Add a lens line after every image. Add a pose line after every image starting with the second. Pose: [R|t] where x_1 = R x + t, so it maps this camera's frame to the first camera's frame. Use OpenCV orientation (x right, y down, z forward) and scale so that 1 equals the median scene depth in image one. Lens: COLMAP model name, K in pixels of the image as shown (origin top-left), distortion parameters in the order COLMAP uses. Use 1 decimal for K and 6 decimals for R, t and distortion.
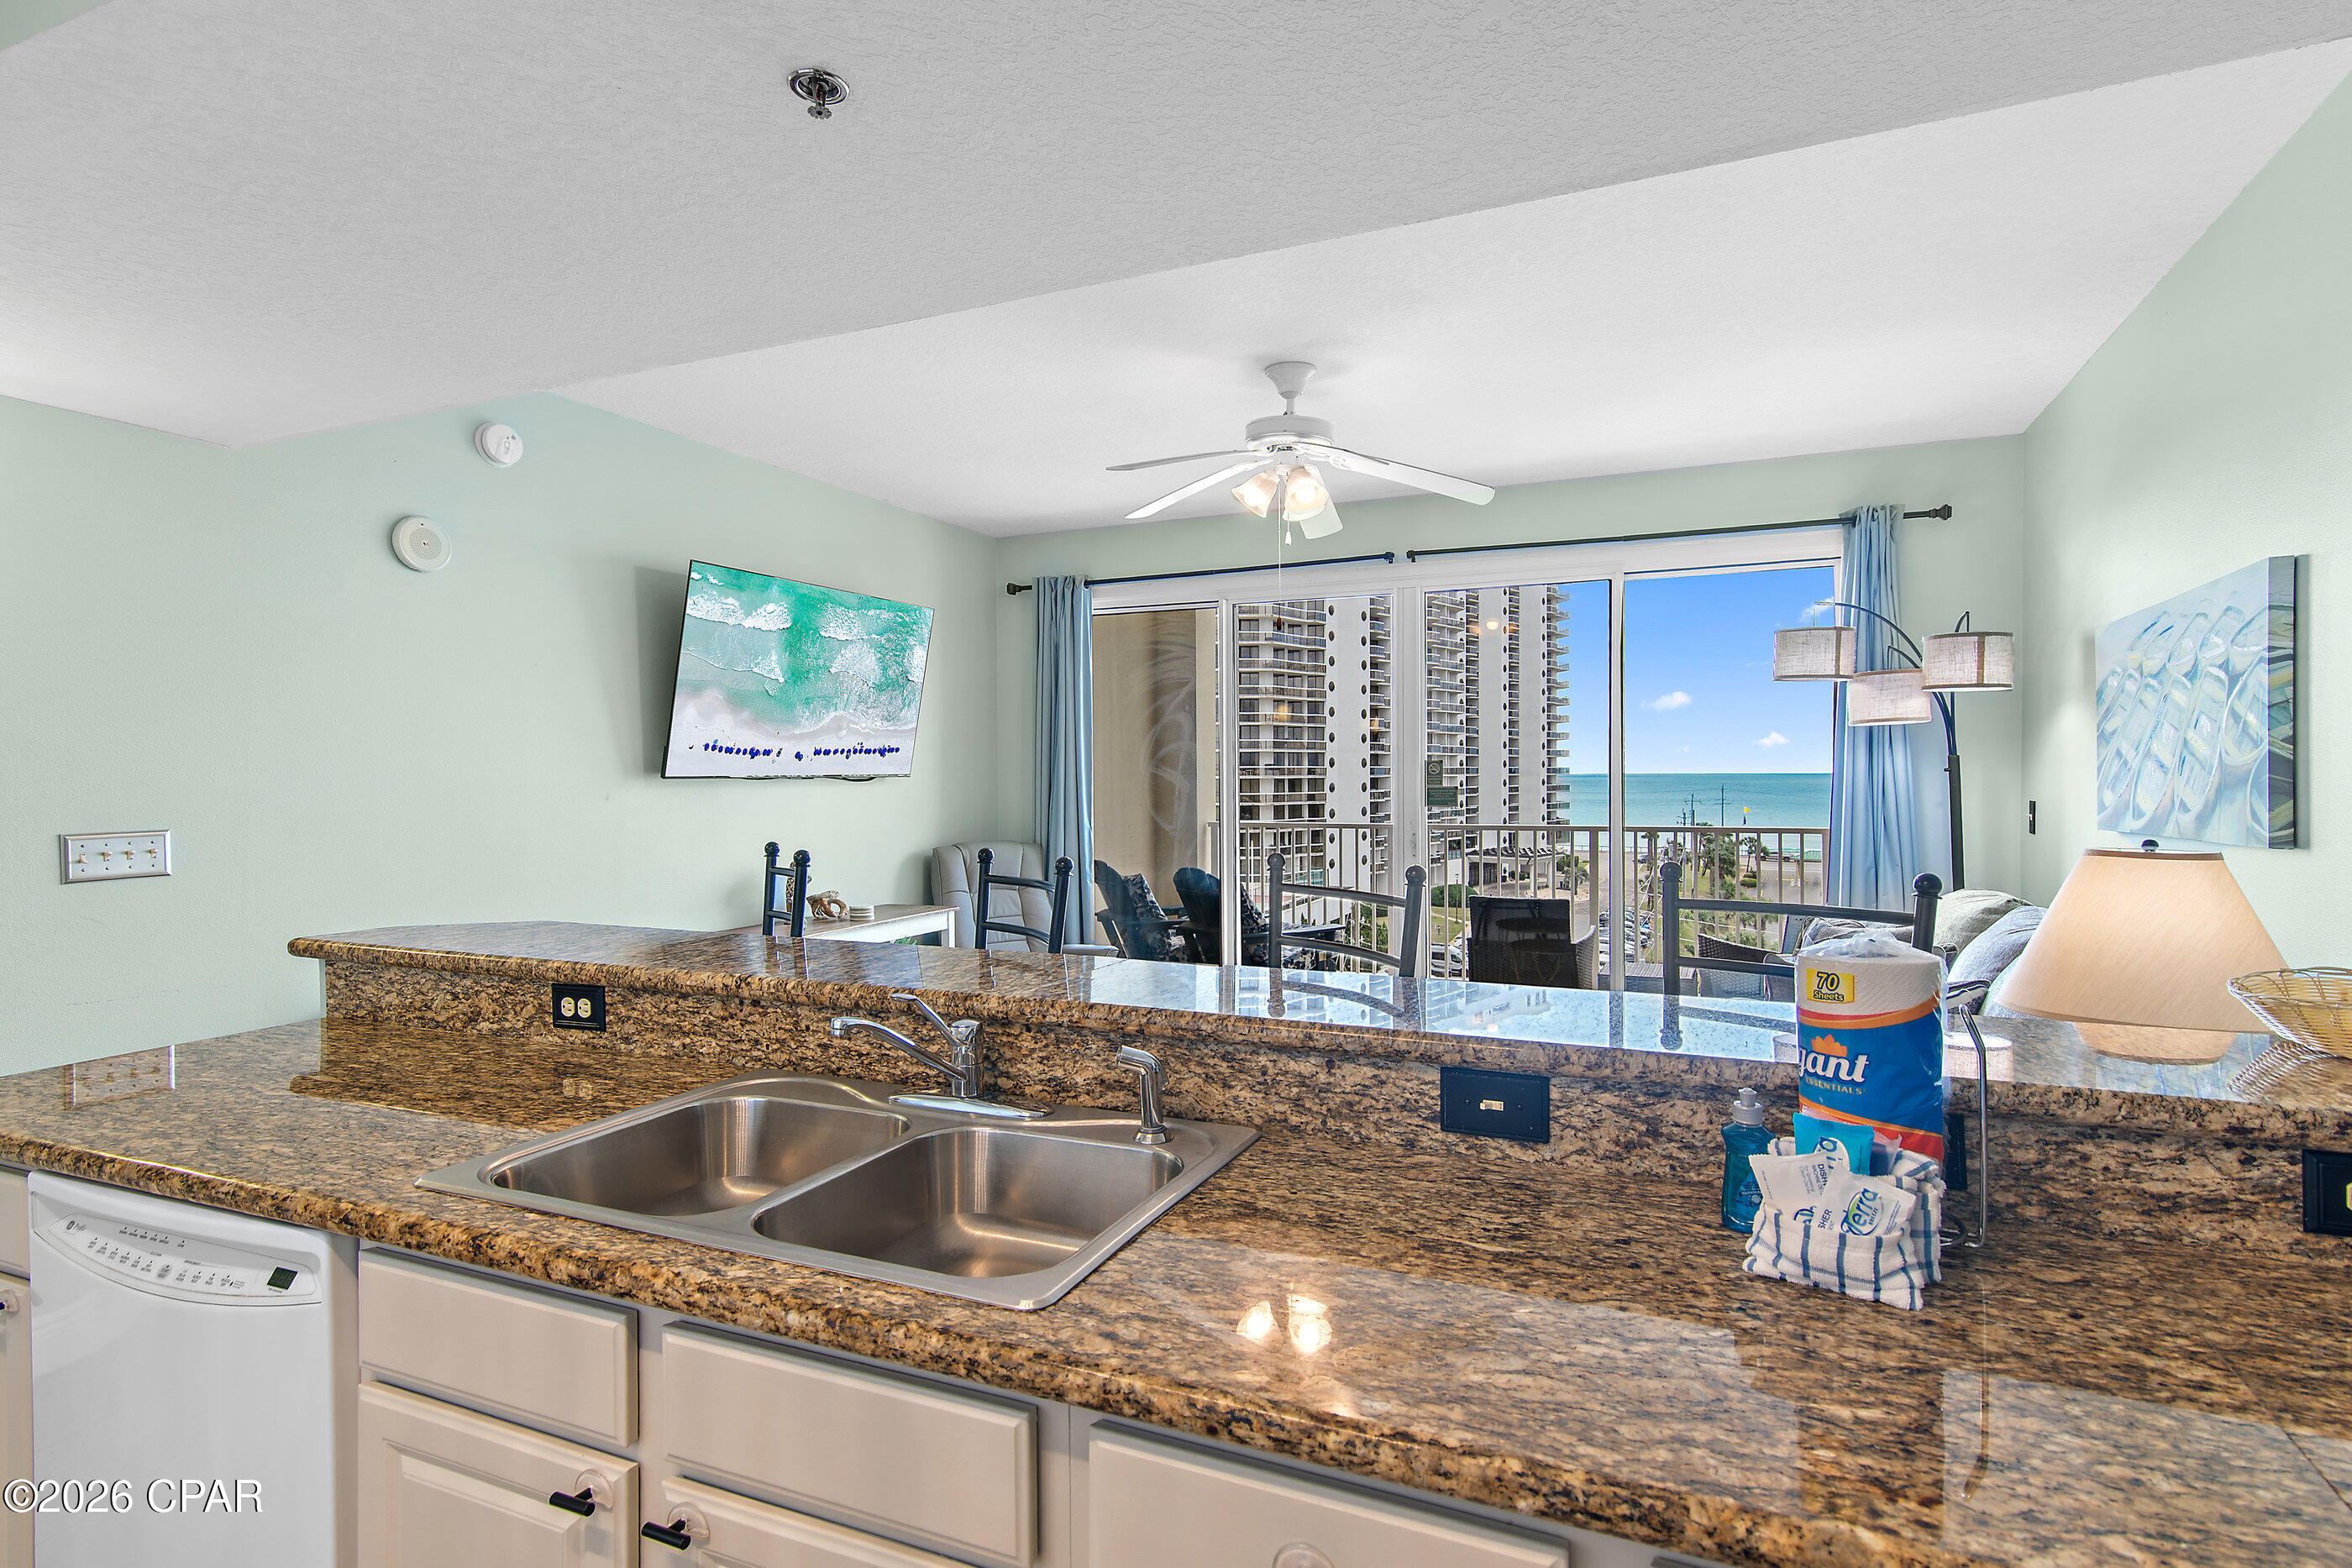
lens RADIAL K [[1174.5, 0, 1201.2], [0, 1174.5, 784.1], [0, 0, 1]] dist [0.018895, -0.001656]
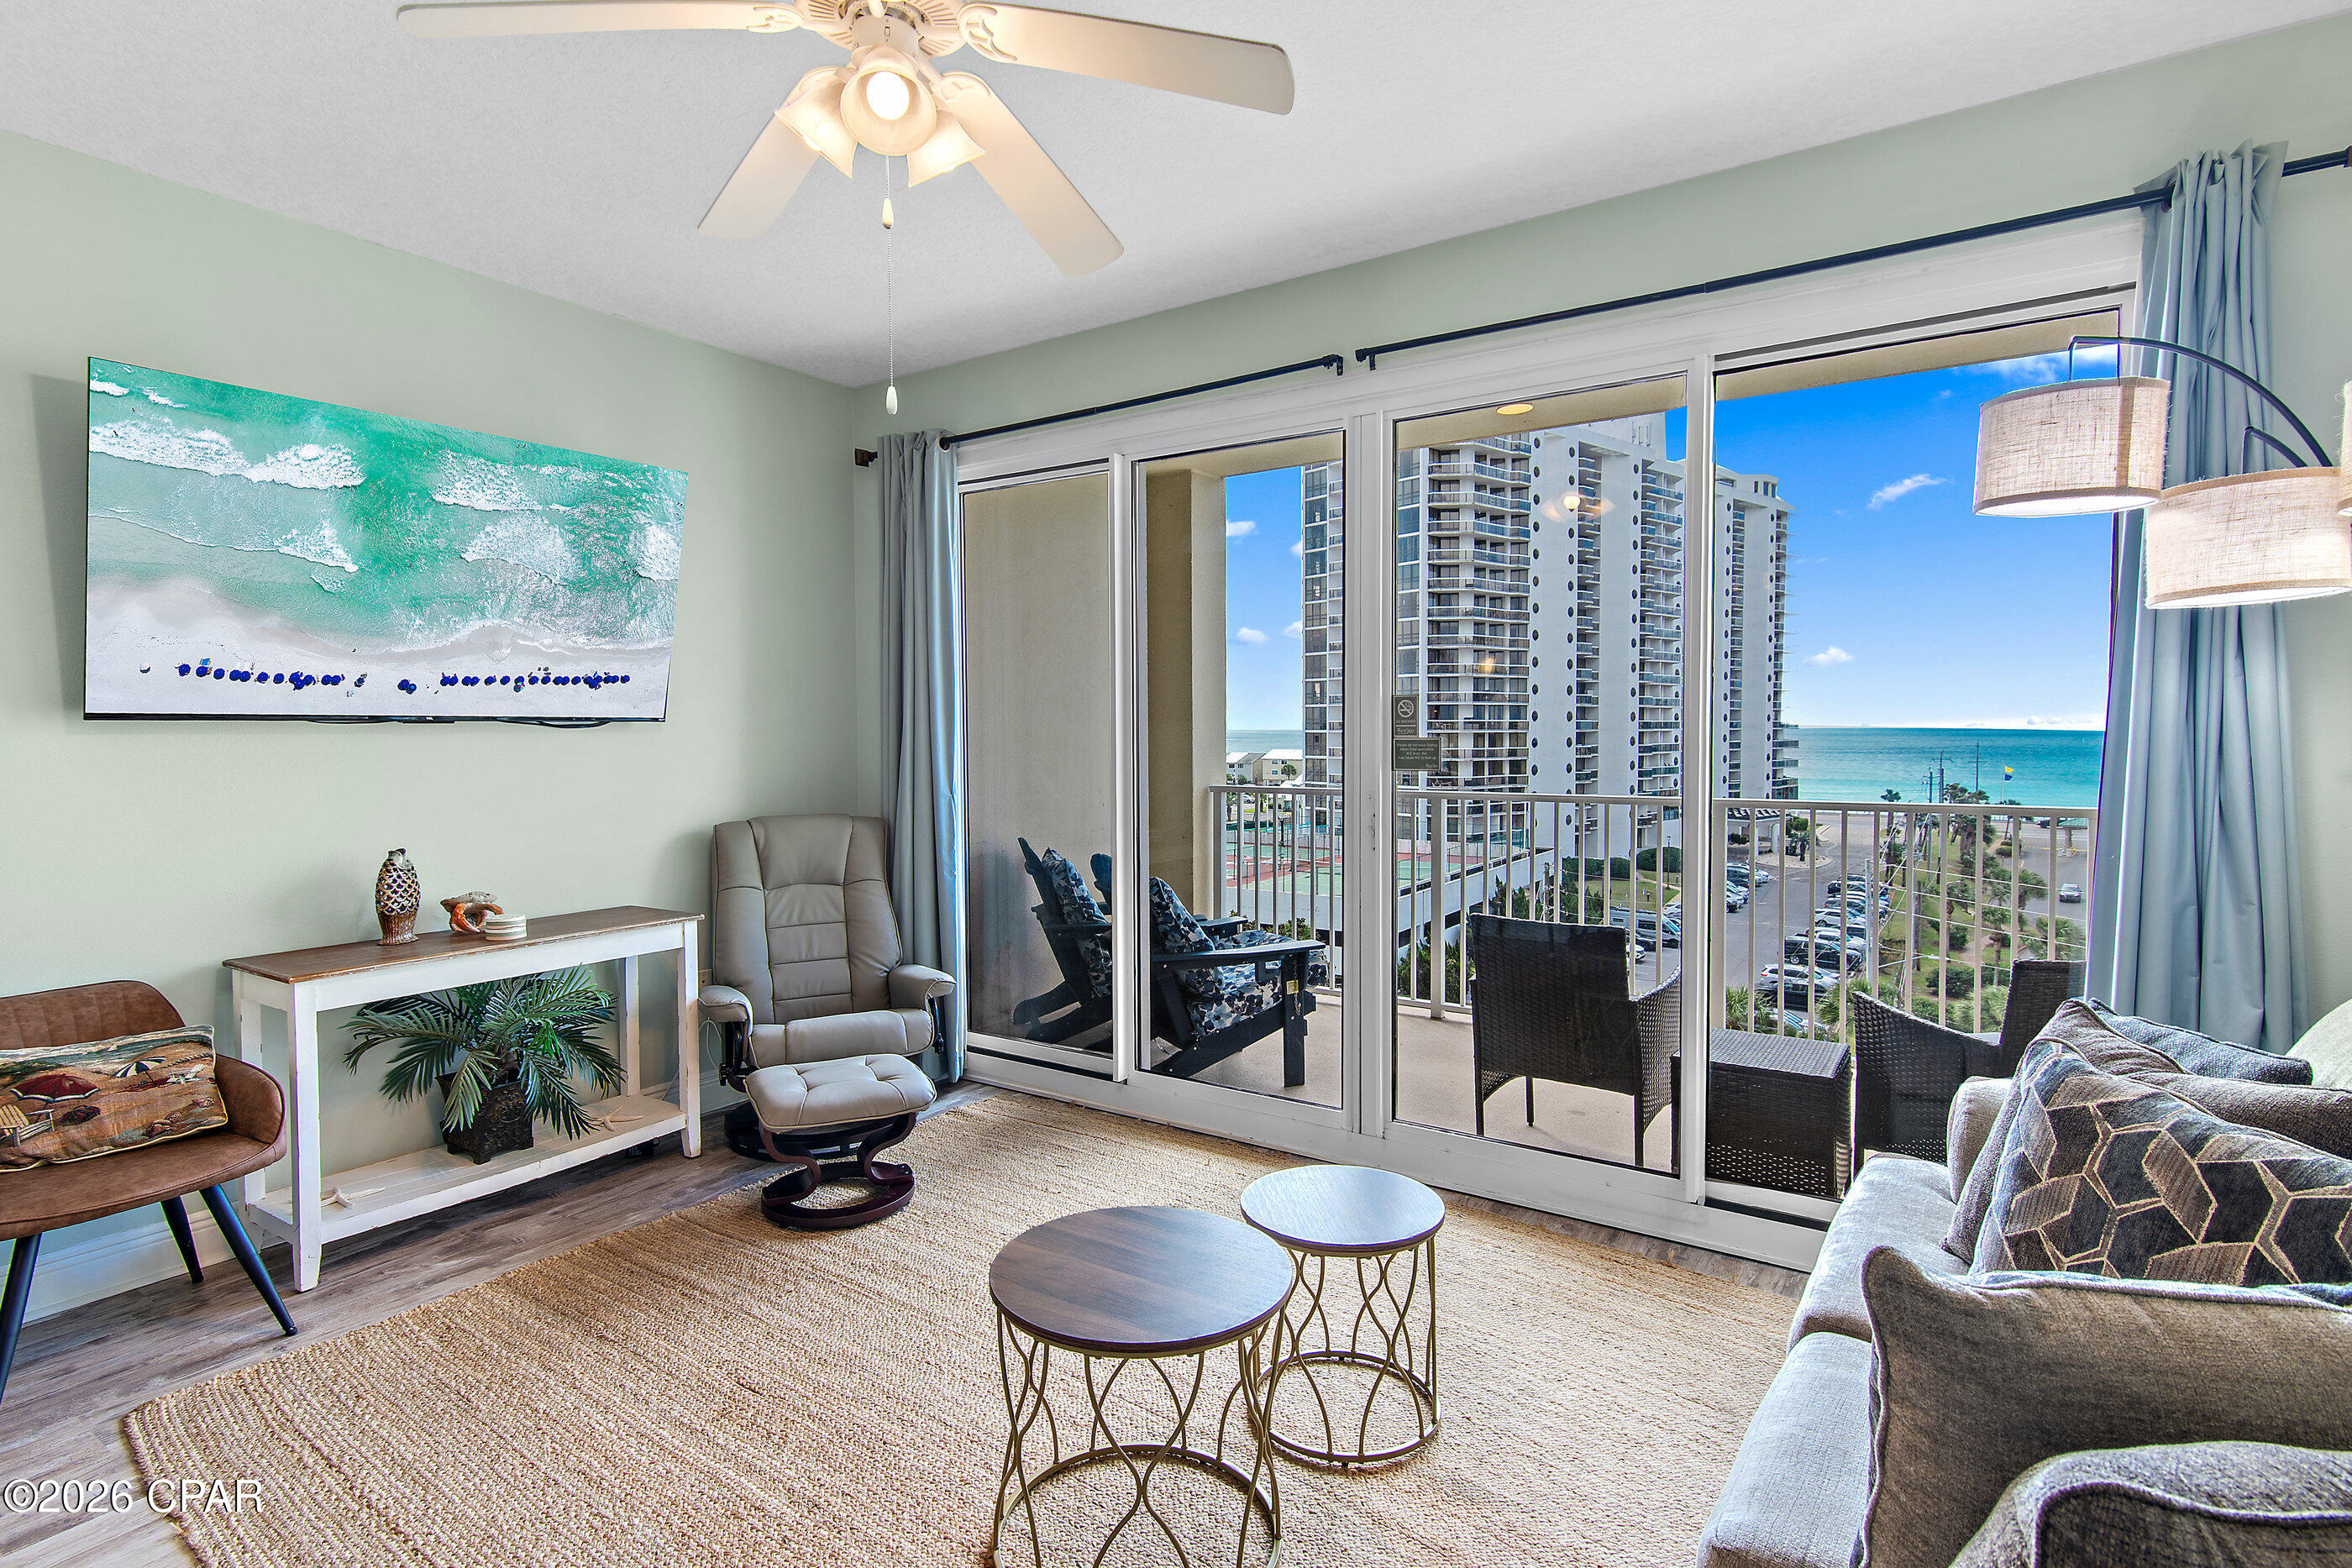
lens RADIAL K [[1174.5, 0, 1278.9], [0, 1174.5, 762.8], [0, 0, 1]] dist [0.018895, -0.001656]
pose [[0.989642, 0.007456, -0.143361, 0.260452], [-0.004443, 0.999763, 0.021325, 0.002905], [0.143486, -0.020467, 0.989441, 0.455286]]
